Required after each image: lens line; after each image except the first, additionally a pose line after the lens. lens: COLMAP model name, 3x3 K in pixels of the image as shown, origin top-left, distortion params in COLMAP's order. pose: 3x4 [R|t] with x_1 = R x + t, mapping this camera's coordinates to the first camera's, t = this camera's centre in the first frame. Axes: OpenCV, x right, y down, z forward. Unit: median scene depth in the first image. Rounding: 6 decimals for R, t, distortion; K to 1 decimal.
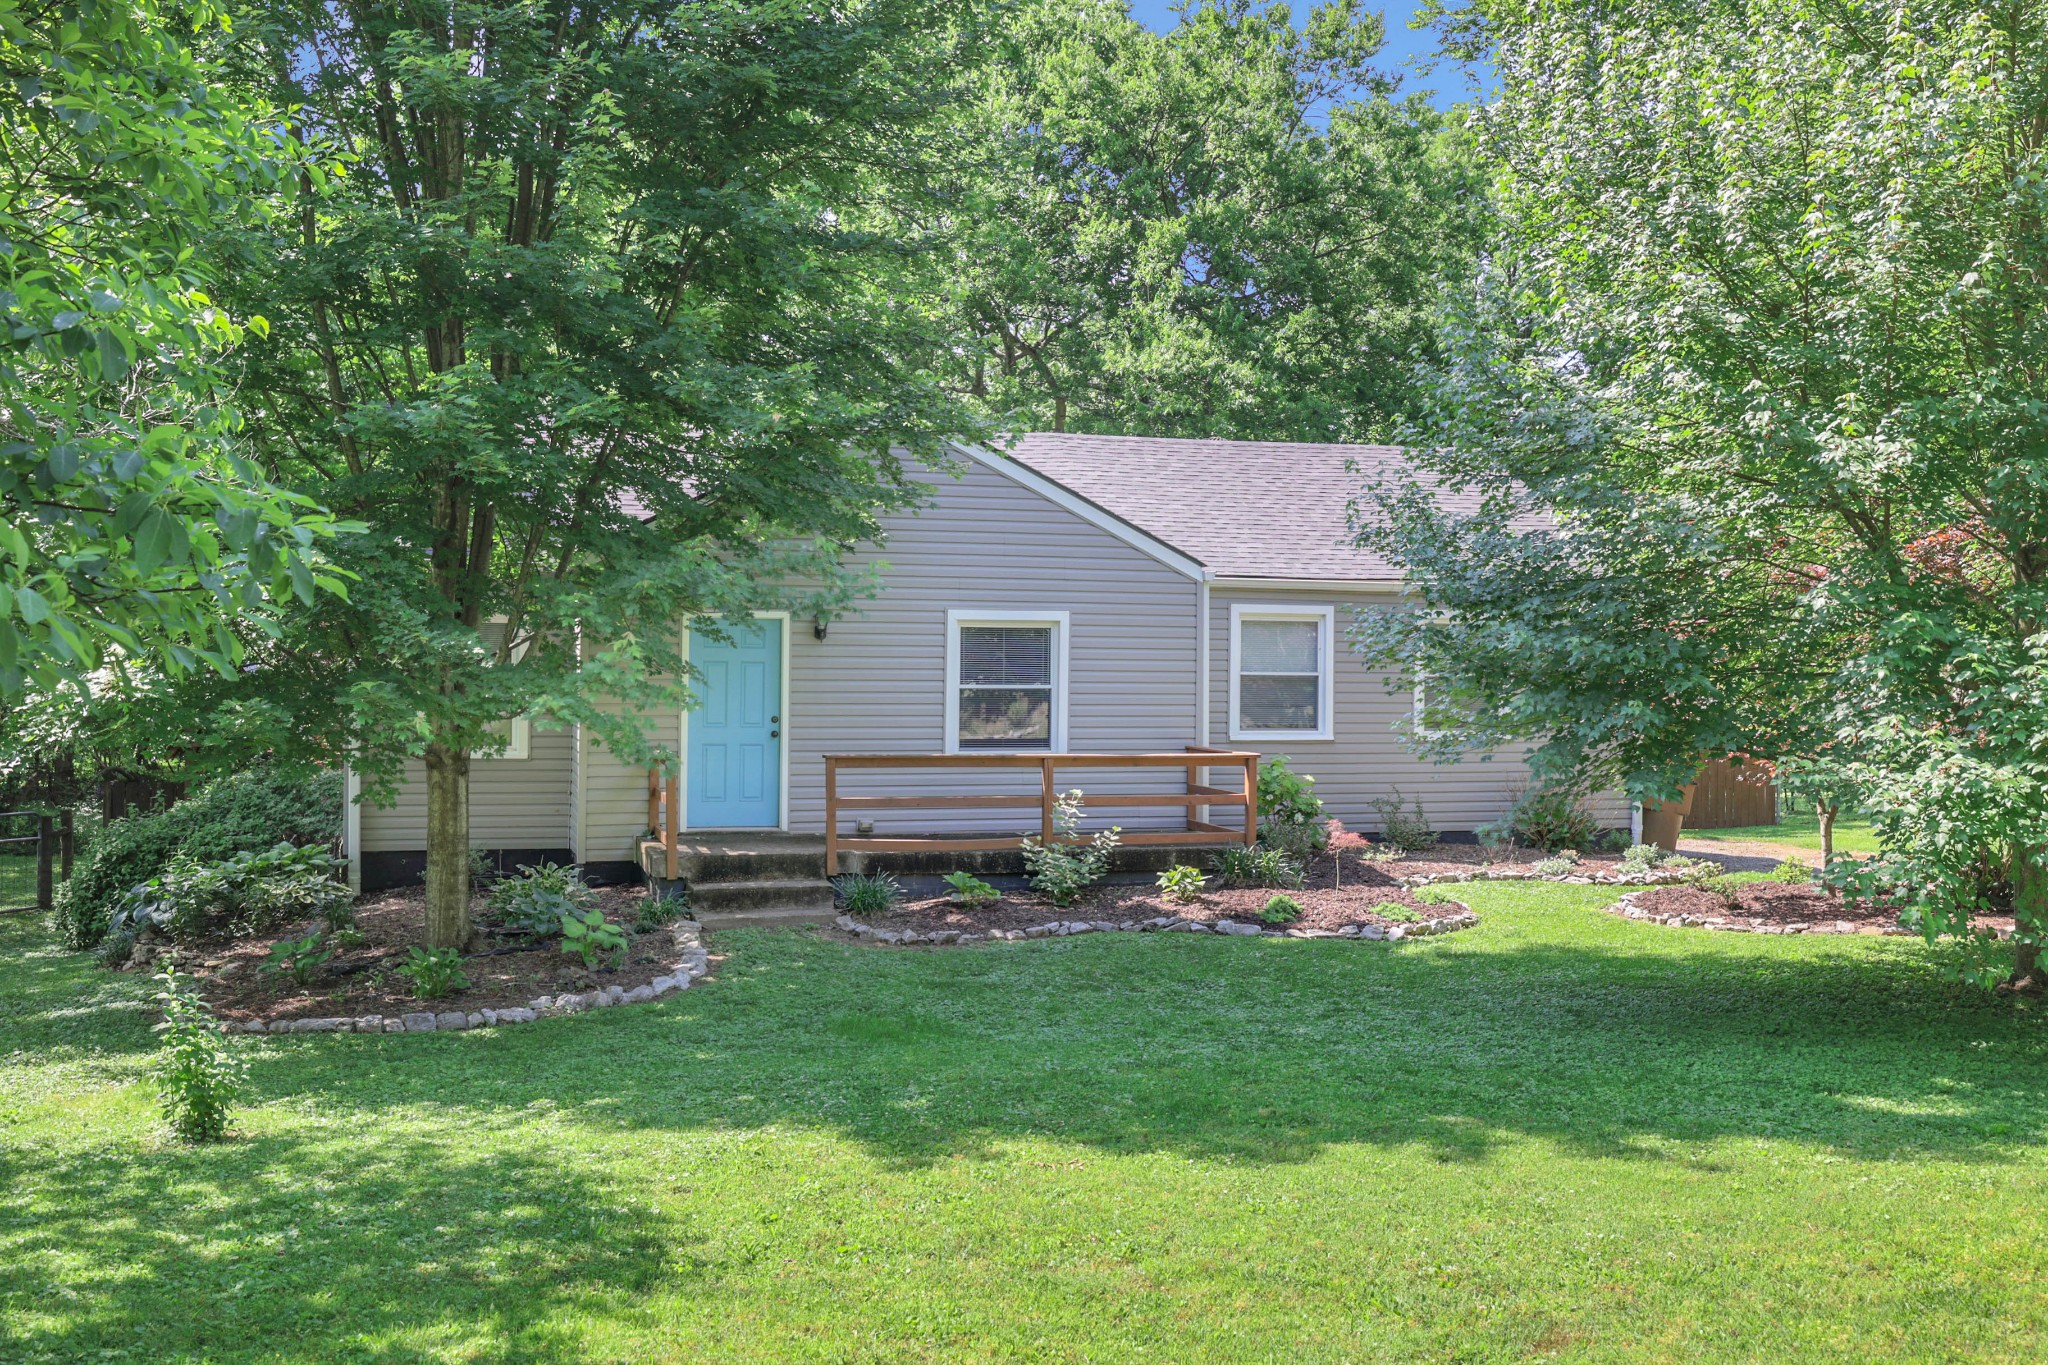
lens RADIAL K [[1976.2, 0, 1028.7], [0, 1976.2, 675.2], [0, 0, 1]] dist [0.008214, 0.001543]
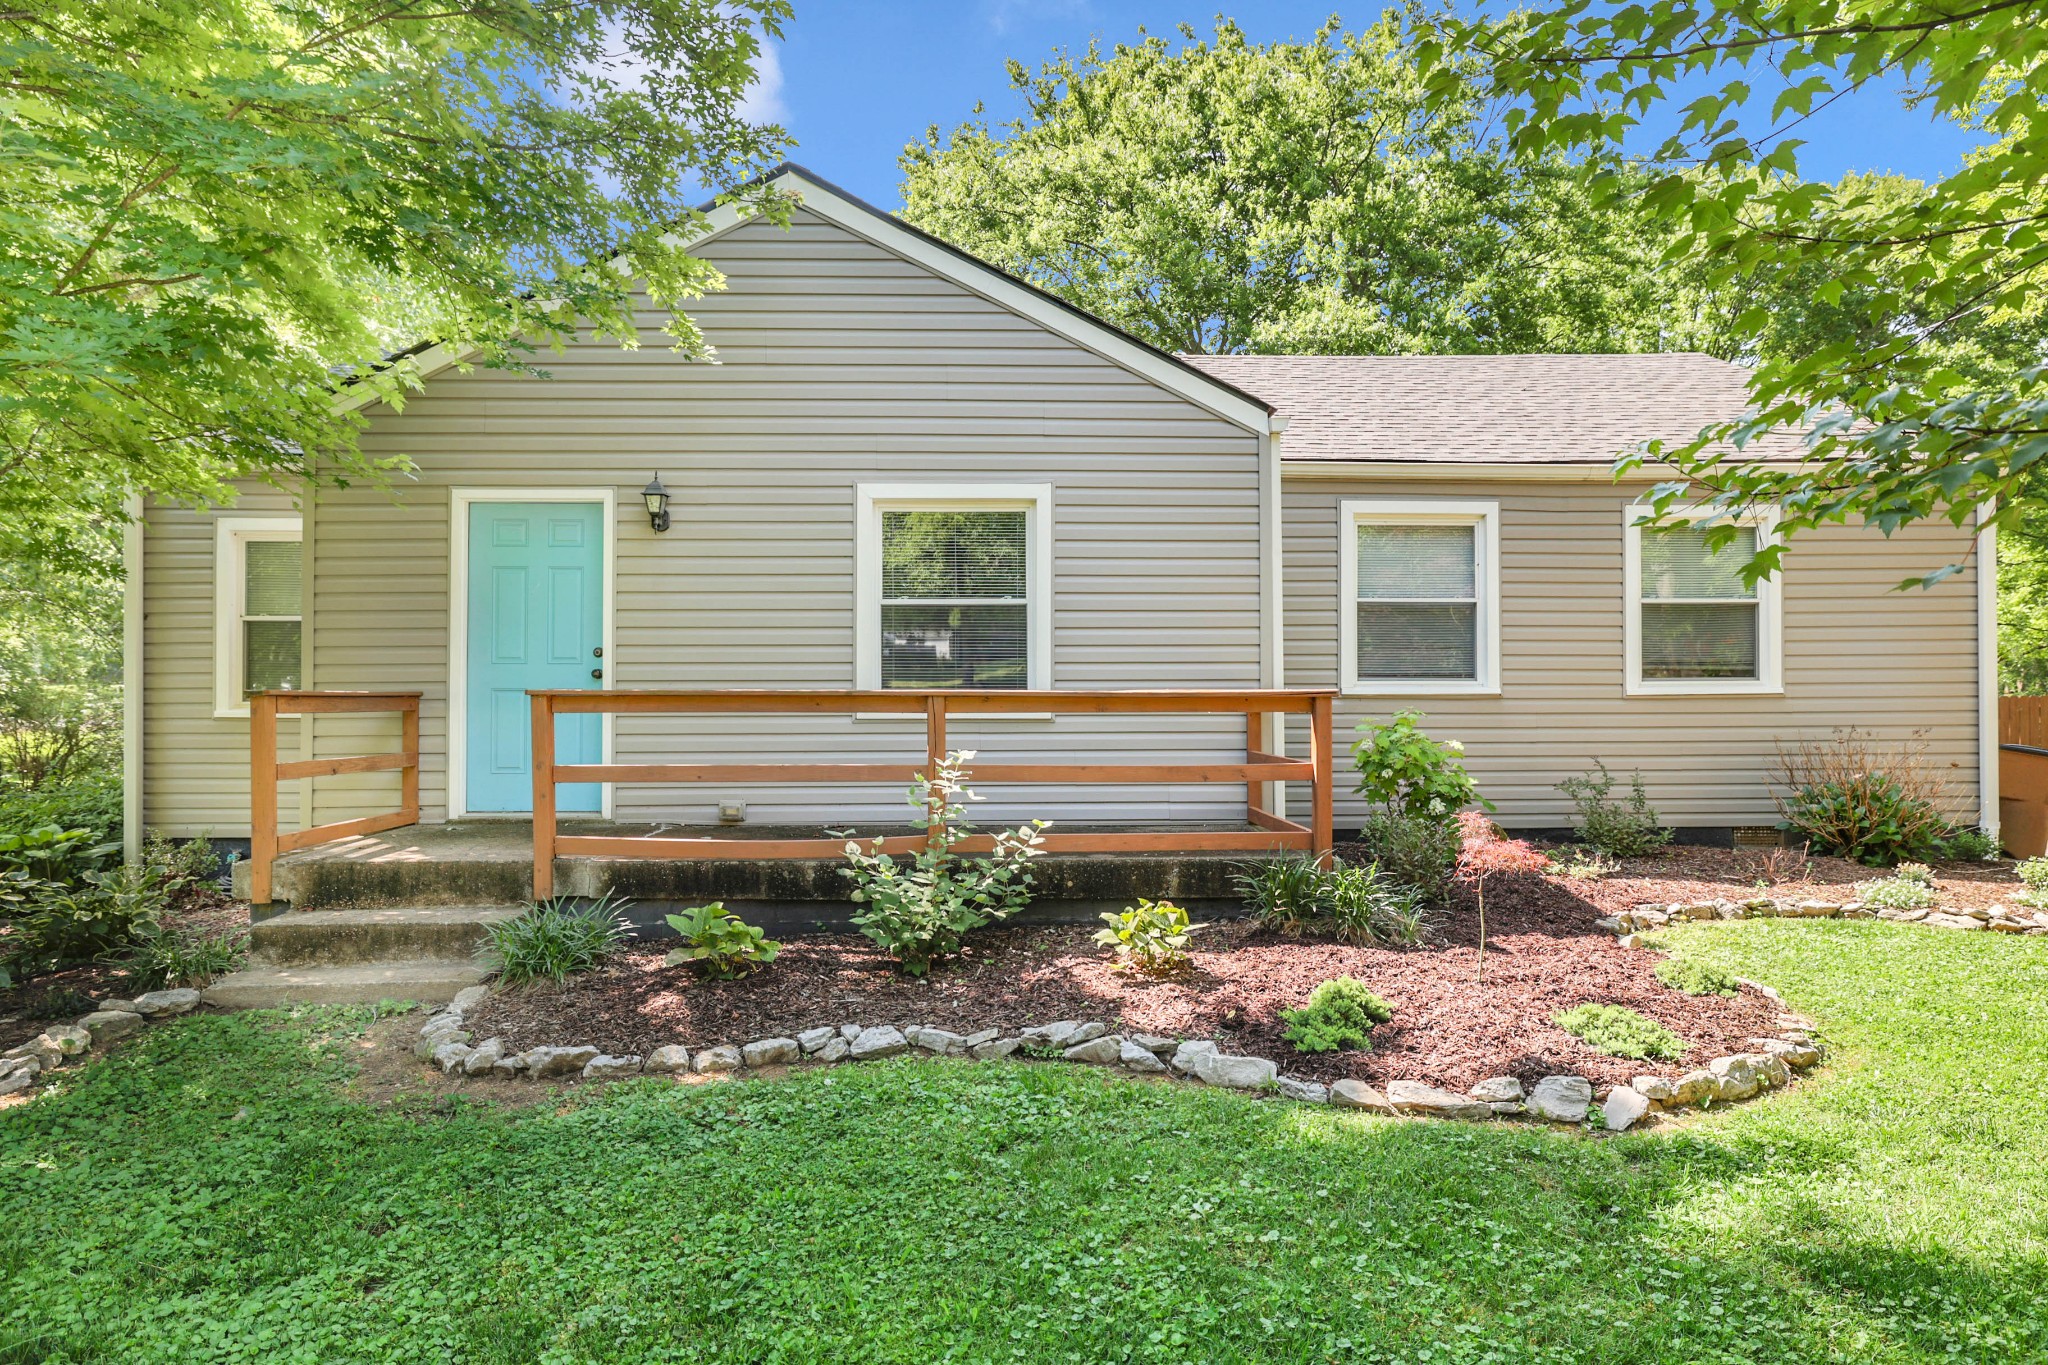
lens RADIAL K [[1201.8, 0, 1029.7], [0, 1201.8, 694.9], [0, 0, 1]] dist [-0.000188, -0.001486]
pose [[0.969354, -0.012846, -0.245330, 0.122950], [0.008990, 0.999818, -0.016831, 0.048881], [0.245502, 0.014110, 0.969293, 0.694070]]
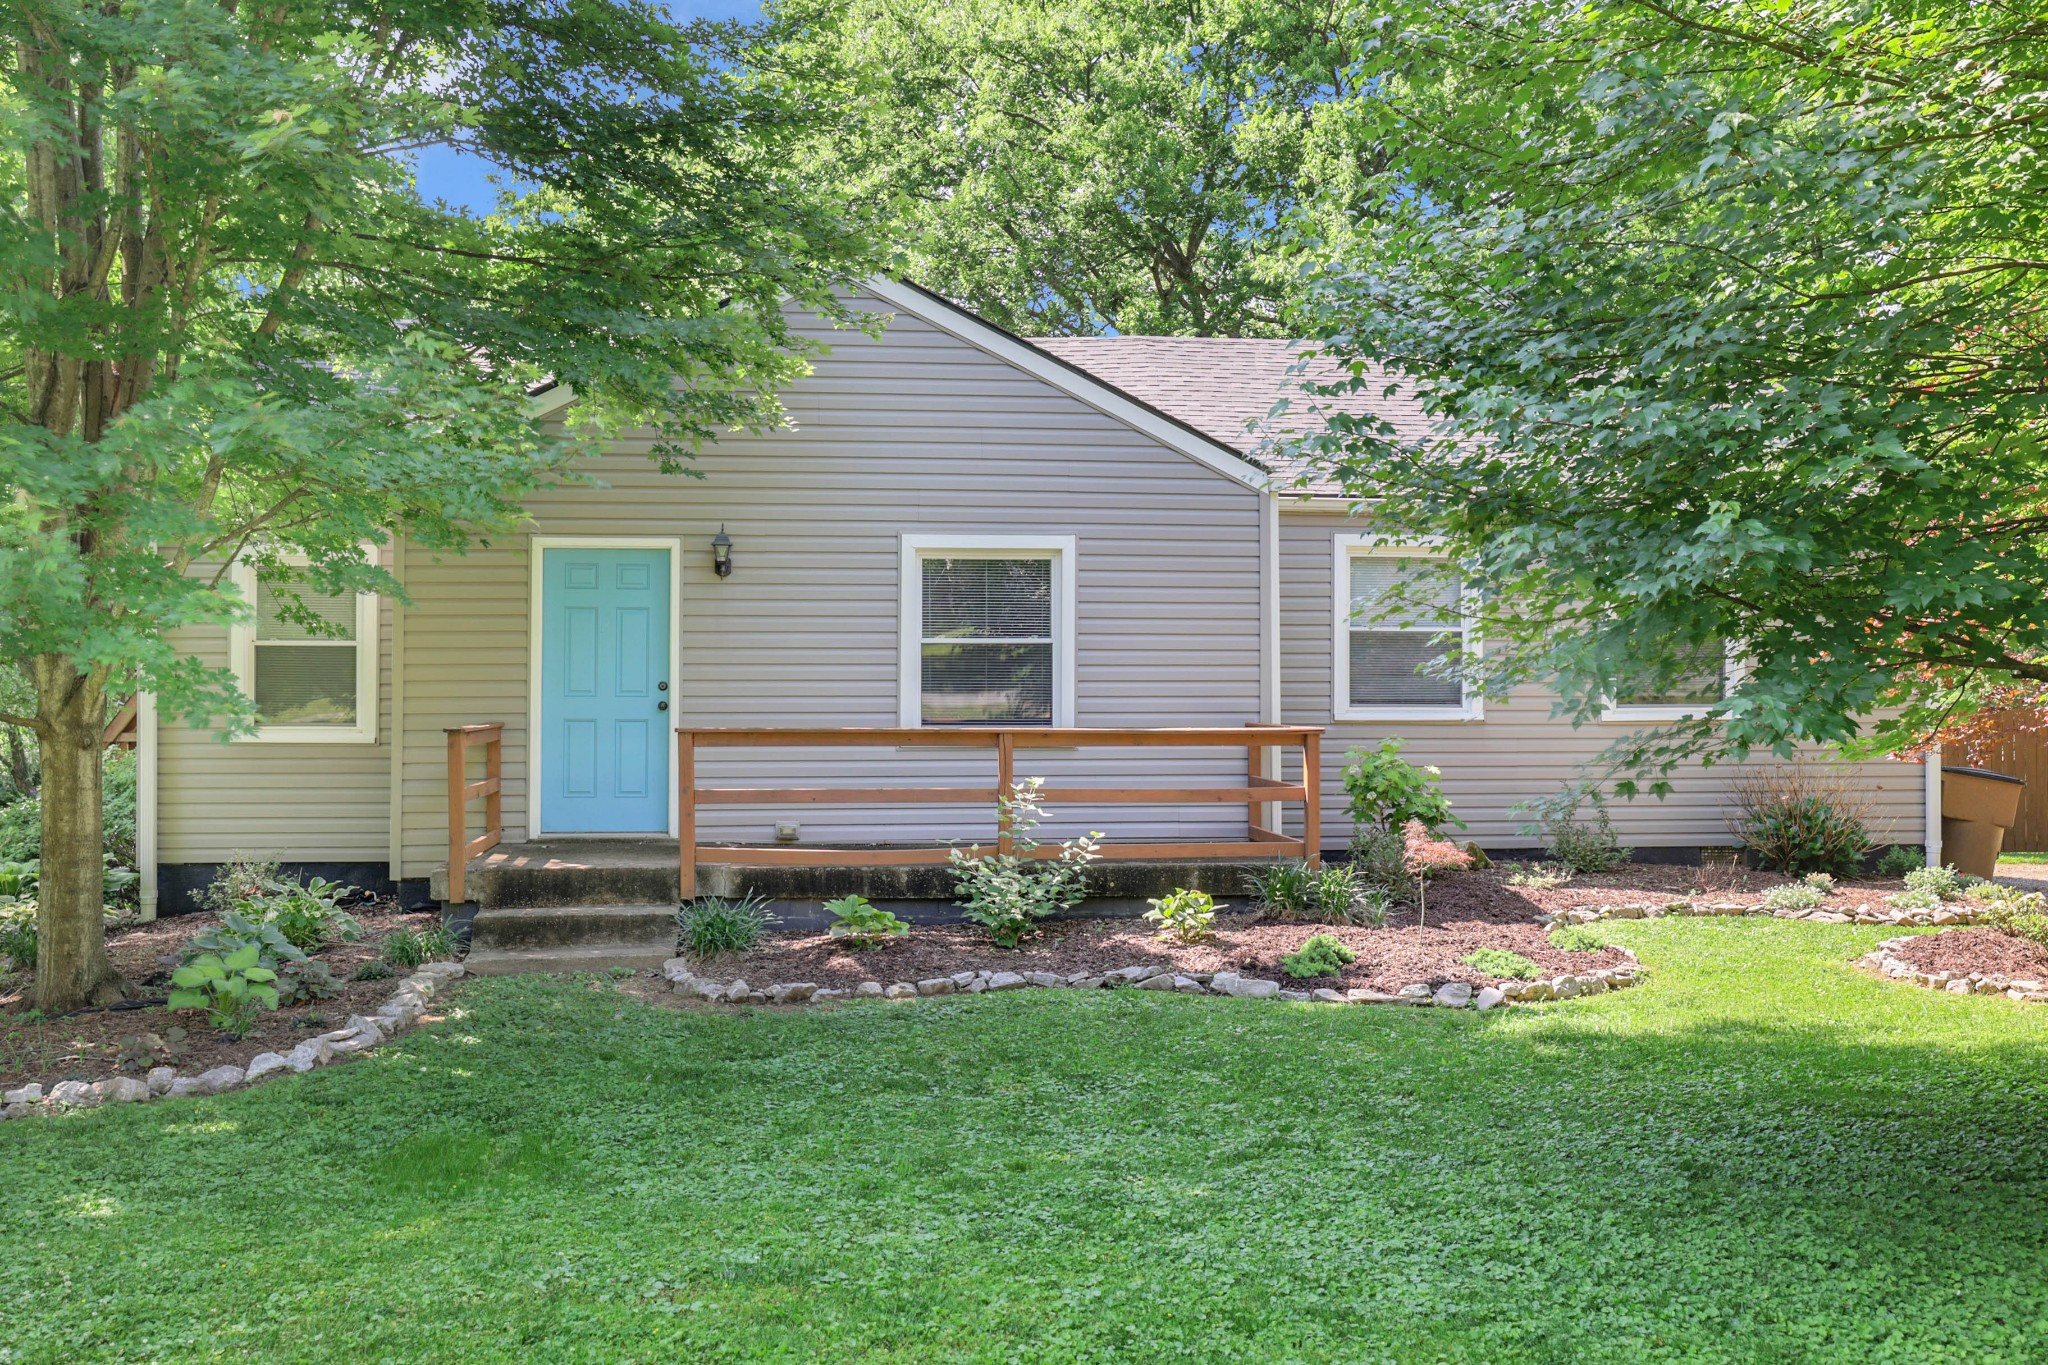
lens RADIAL K [[1976.2, 0, 1028.7], [0, 1976.2, 675.2], [0, 0, 1]] dist [0.008214, 0.001543]
pose [[0.987000, -0.009026, -0.160470, 0.133497], [0.006726, 0.999867, -0.014870, 0.032745], [0.160583, 0.013598, 0.986929, 0.322608]]
